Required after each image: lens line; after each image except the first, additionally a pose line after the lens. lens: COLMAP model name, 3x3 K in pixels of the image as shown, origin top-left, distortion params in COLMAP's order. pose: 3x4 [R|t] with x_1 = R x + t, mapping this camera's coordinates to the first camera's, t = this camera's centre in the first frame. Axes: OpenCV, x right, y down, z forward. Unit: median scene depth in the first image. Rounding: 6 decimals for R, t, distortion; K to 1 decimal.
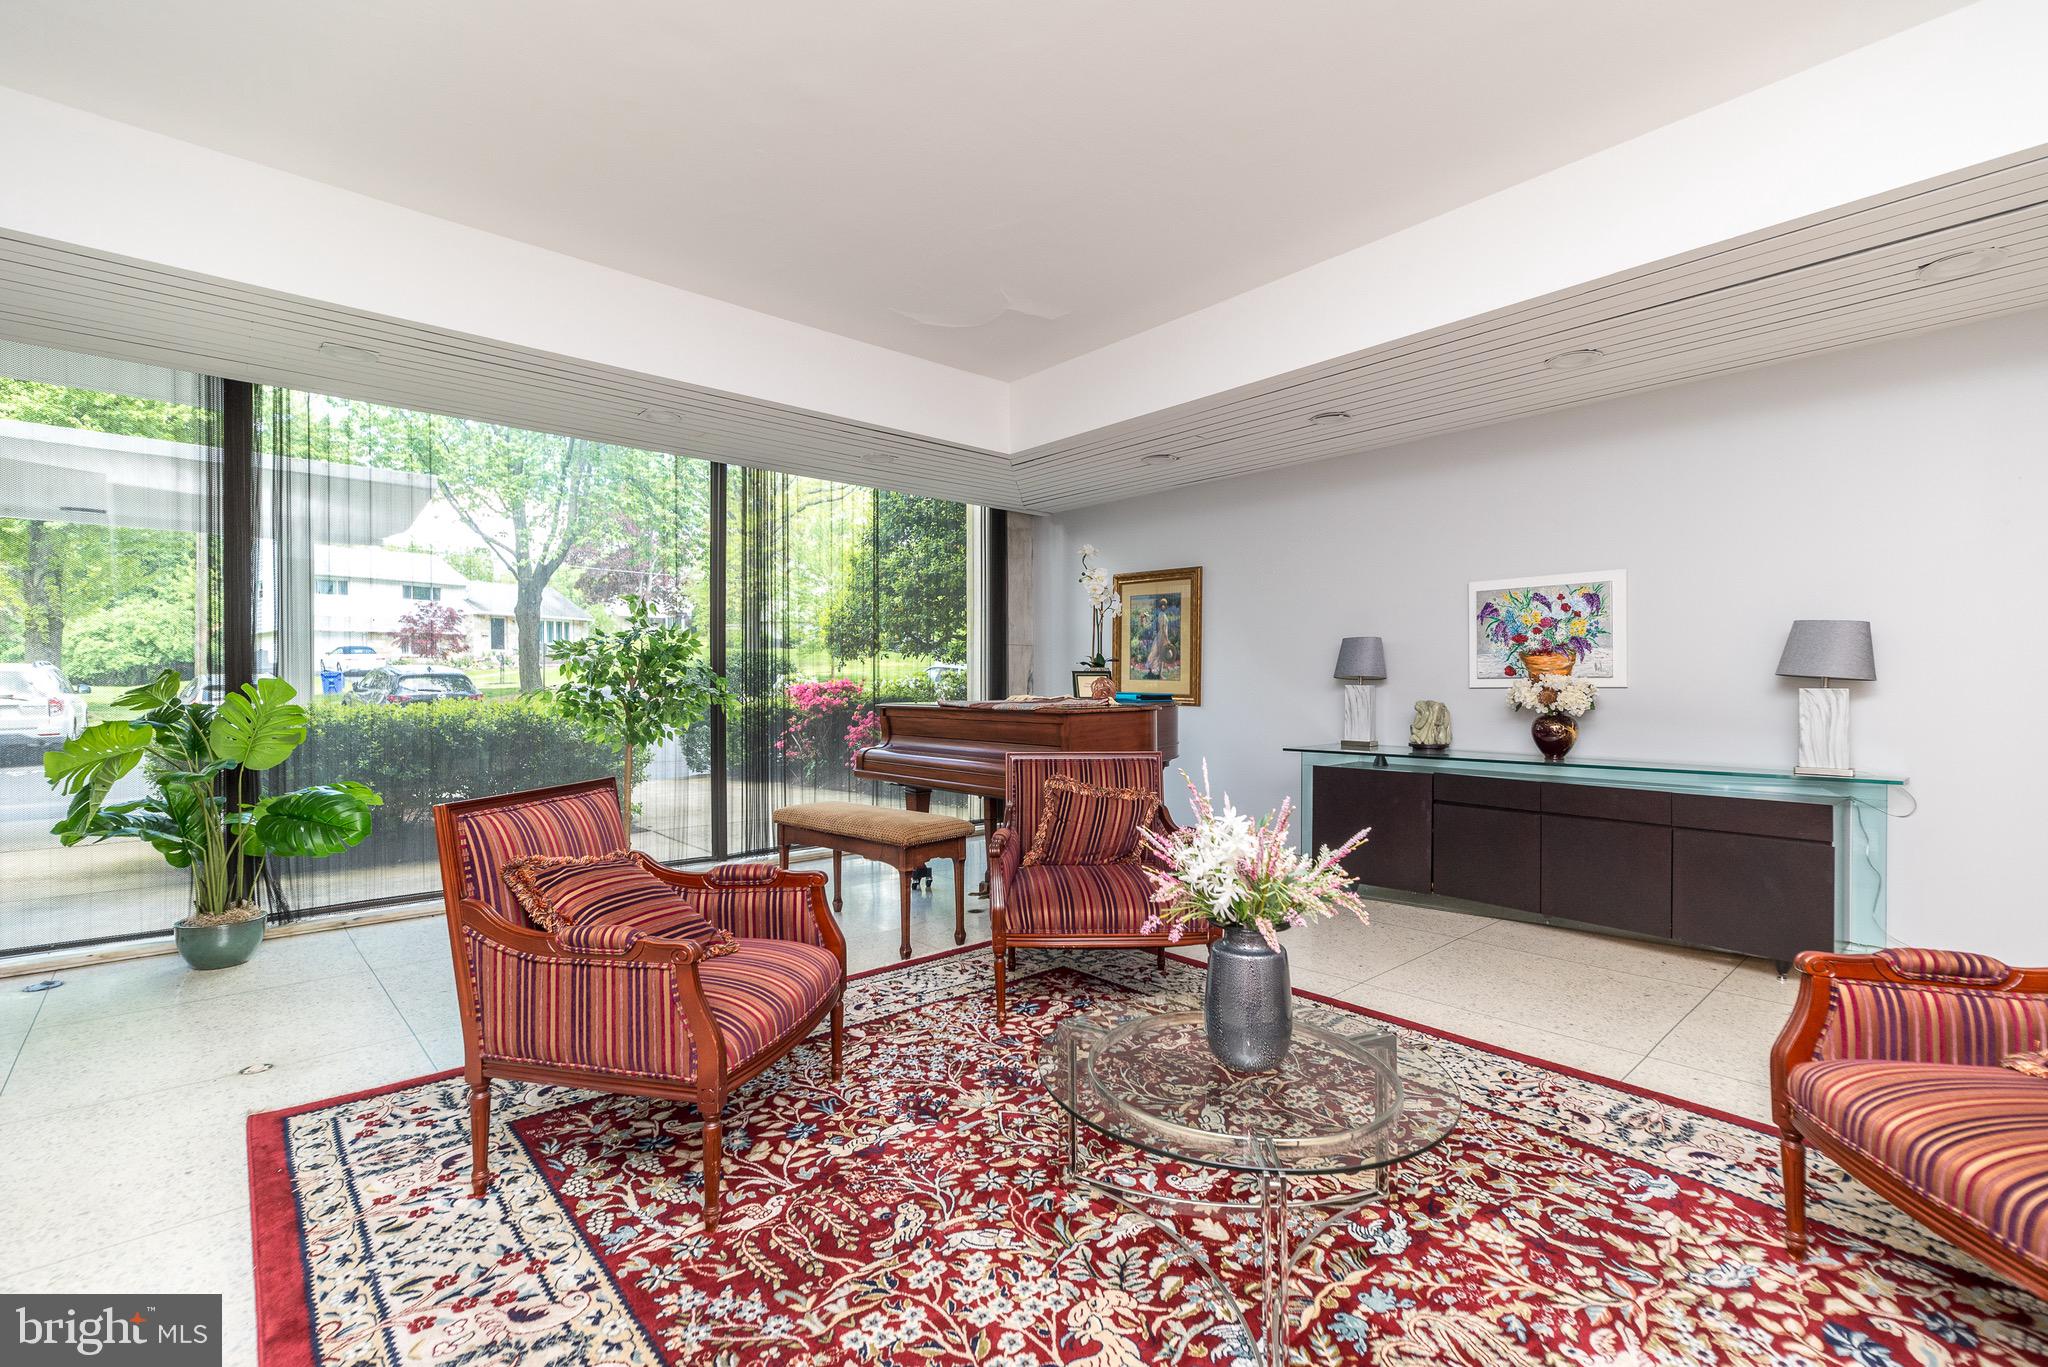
lens RADIAL K [[892.9, 0, 1025.6], [0, 892.9, 686.1], [0, 0, 1]] dist [0.005950, -0.000230]
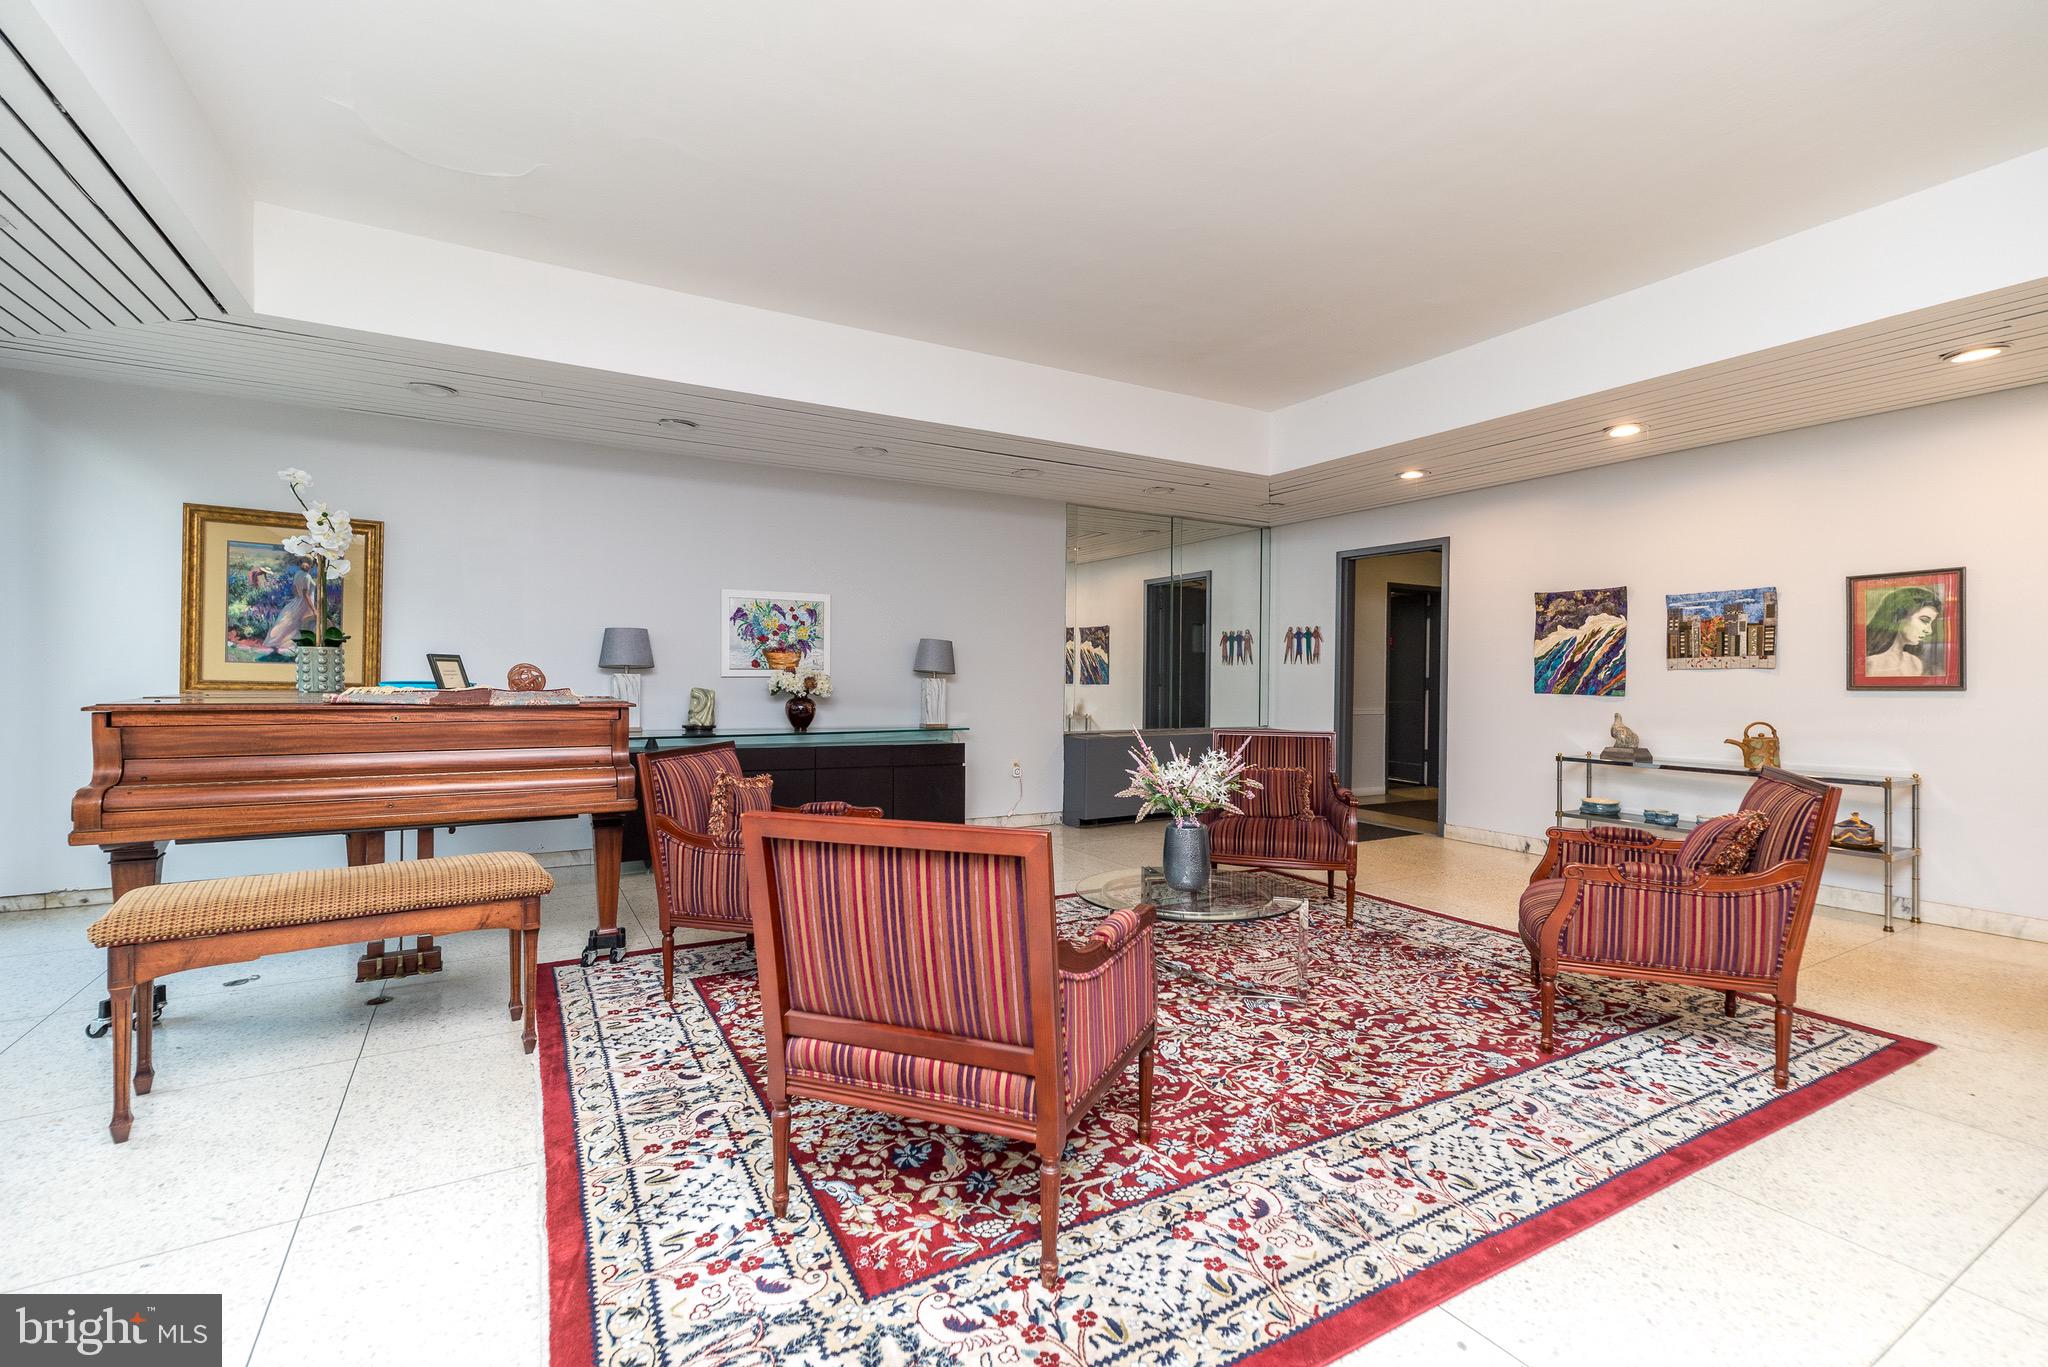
lens RADIAL K [[892.9, 0, 1024.4], [0, 892.9, 684.3], [0, 0, 1]] dist [0.005950, -0.000230]
pose [[0.211863, -0.007439, 0.977271, -0.948269], [-0.008355, 0.999921, 0.009423, -0.004236], [-0.977264, -0.010161, 0.211784, 0.563306]]
